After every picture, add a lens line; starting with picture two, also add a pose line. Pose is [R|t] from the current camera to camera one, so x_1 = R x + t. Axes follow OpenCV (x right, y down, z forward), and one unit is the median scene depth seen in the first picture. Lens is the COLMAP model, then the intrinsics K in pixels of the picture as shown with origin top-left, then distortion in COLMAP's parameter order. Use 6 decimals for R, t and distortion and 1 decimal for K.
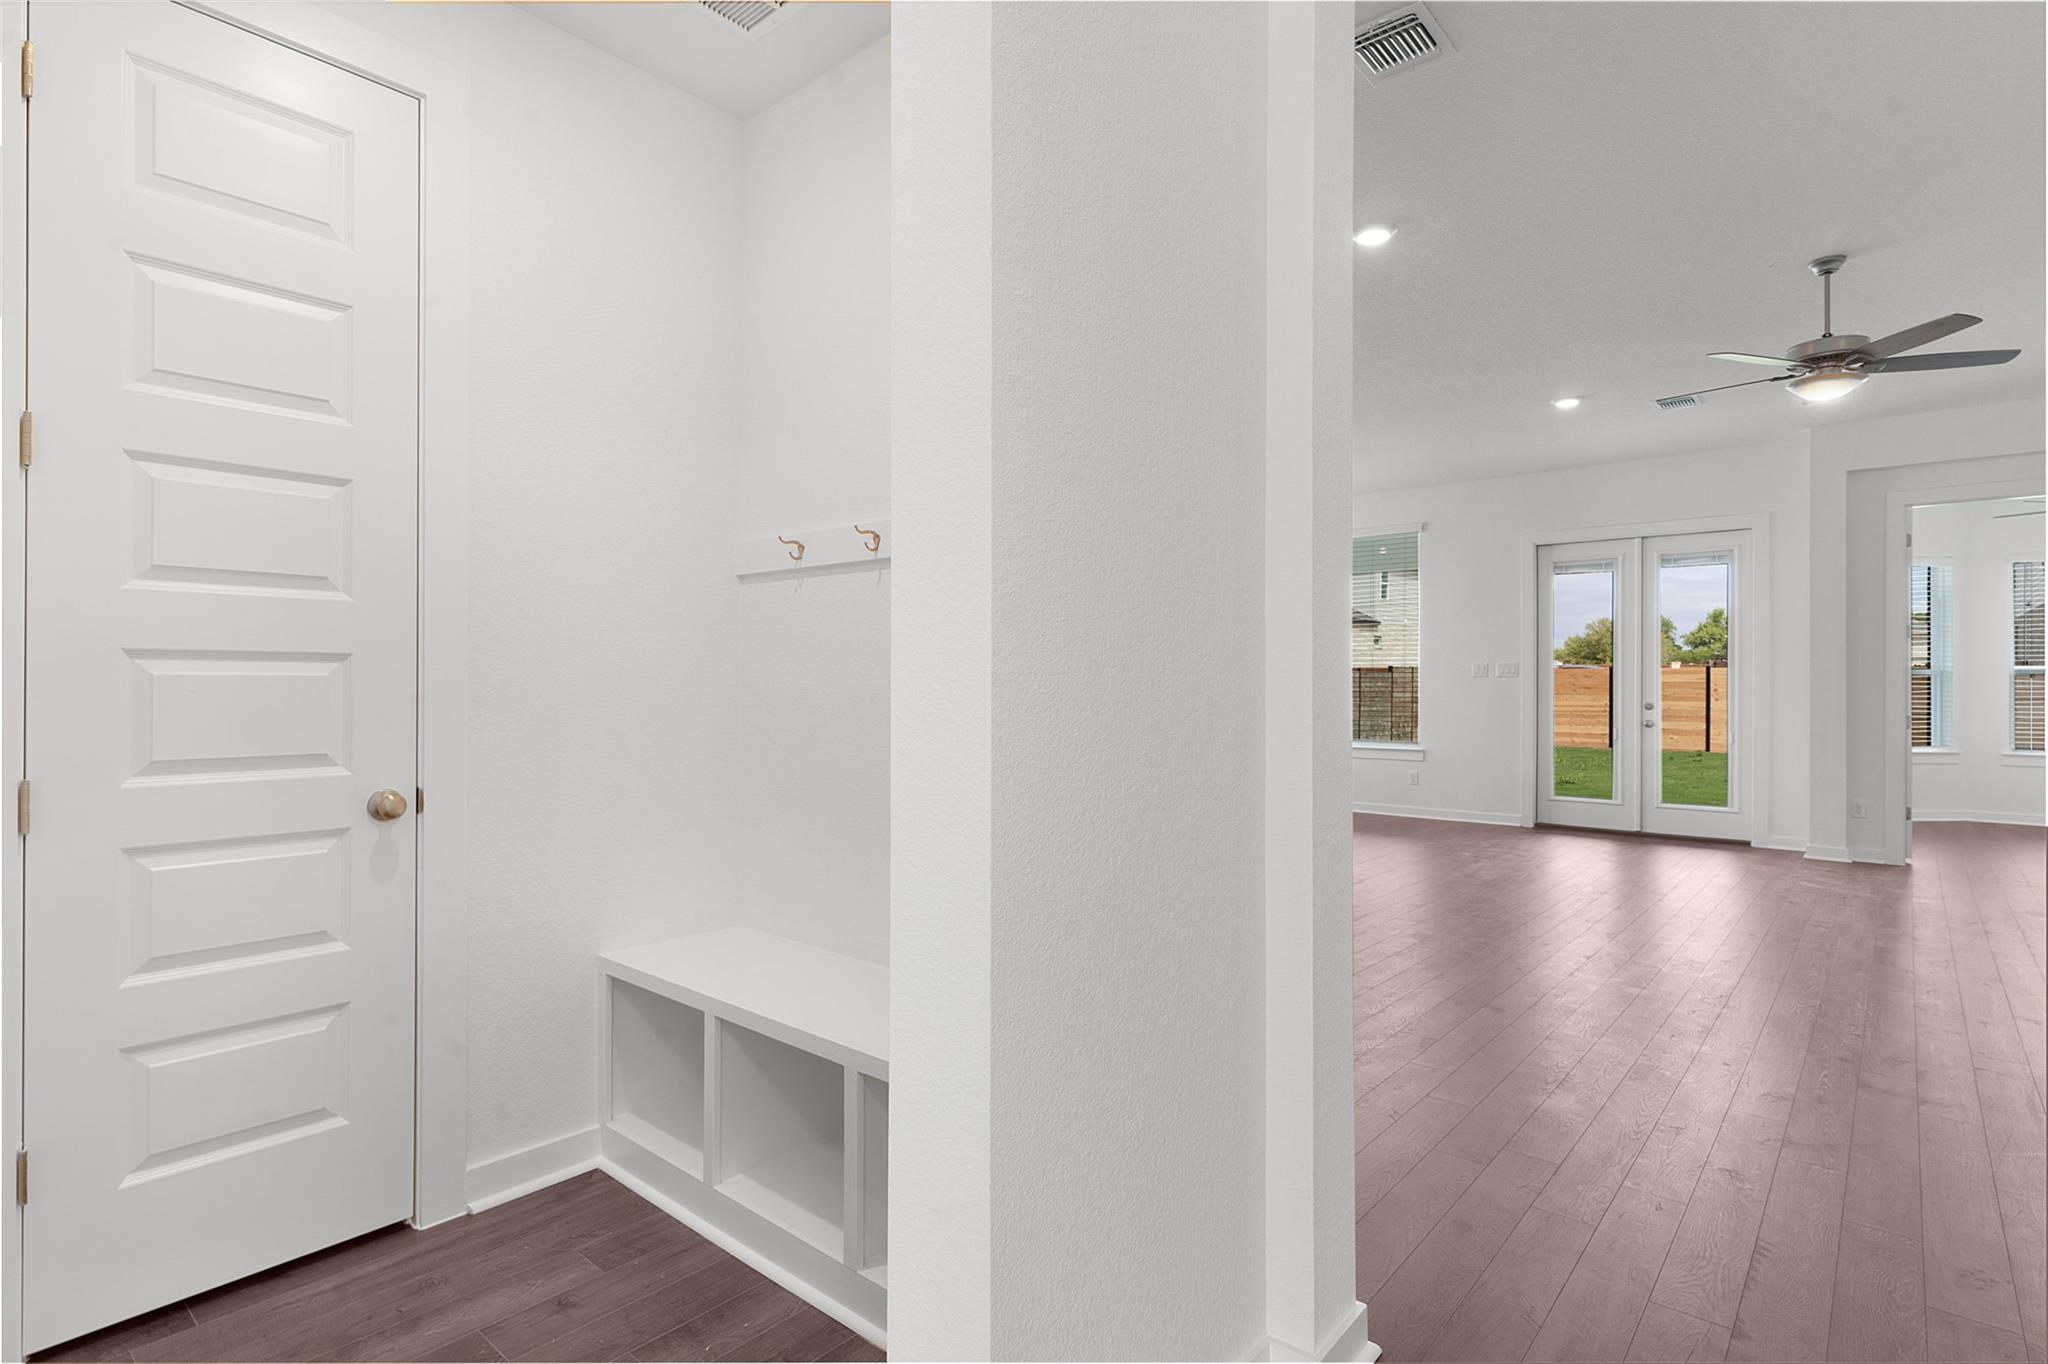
lens RADIAL K [[1016.3, 0, 1015.7], [0, 1016.3, 679.9], [0, 0, 1]] dist [0.006306, -0.000633]
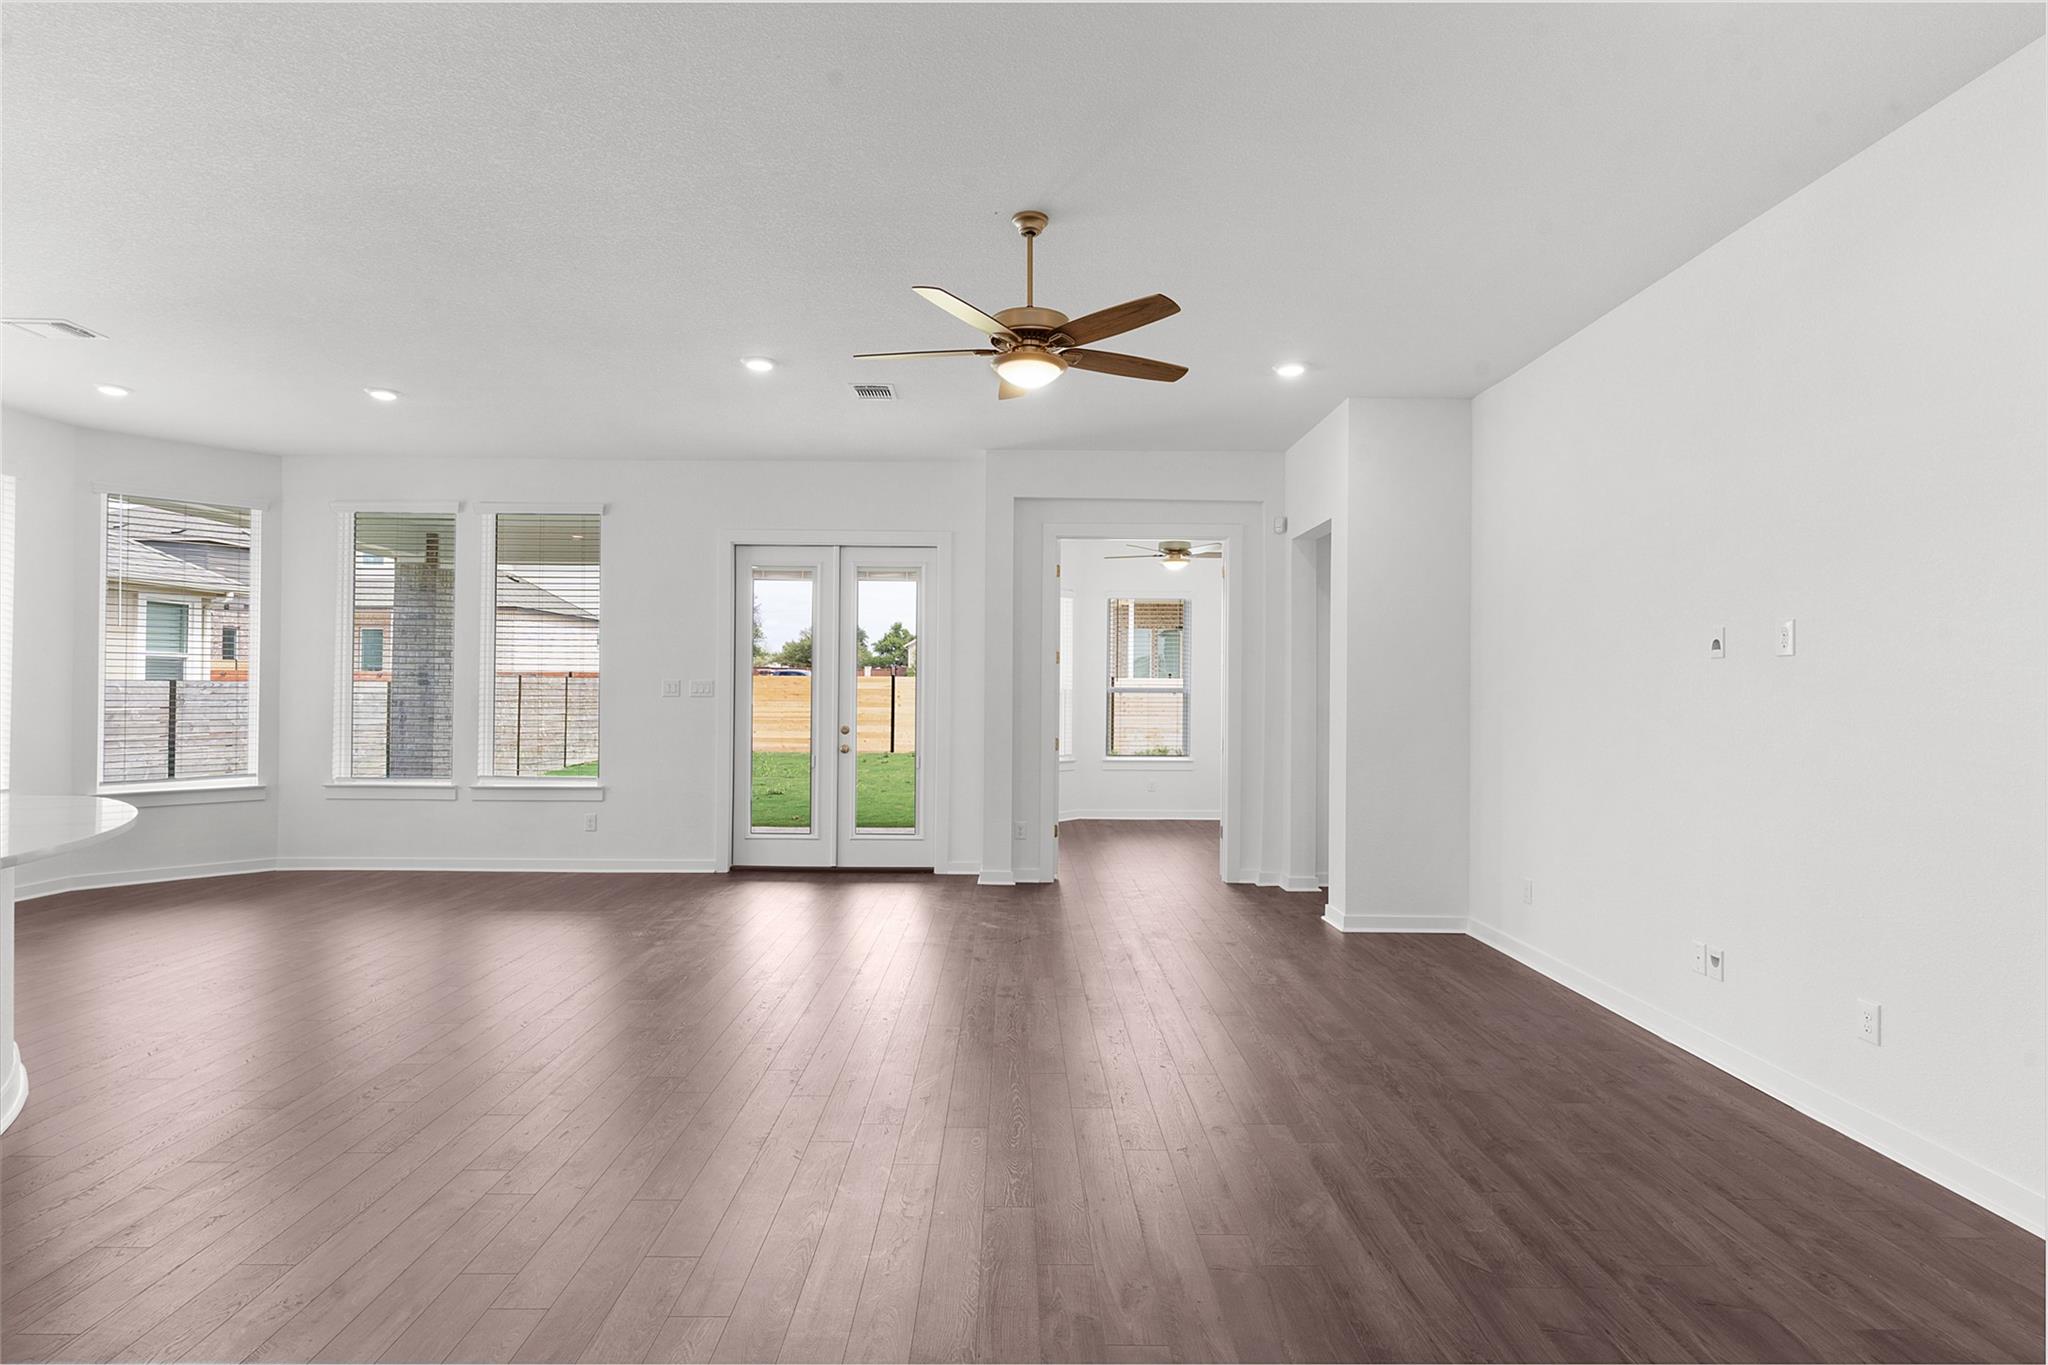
lens RADIAL K [[1016.3, 0, 1014.4], [0, 1016.3, 682.5], [0, 0, 1]] dist [0.006306, -0.000633]
pose [[0.752972, 0.005213, 0.658032, 0.132530], [-0.007653, 0.999970, 0.000836, -0.018986], [-0.658008, -0.005666, 0.752989, 0.208545]]
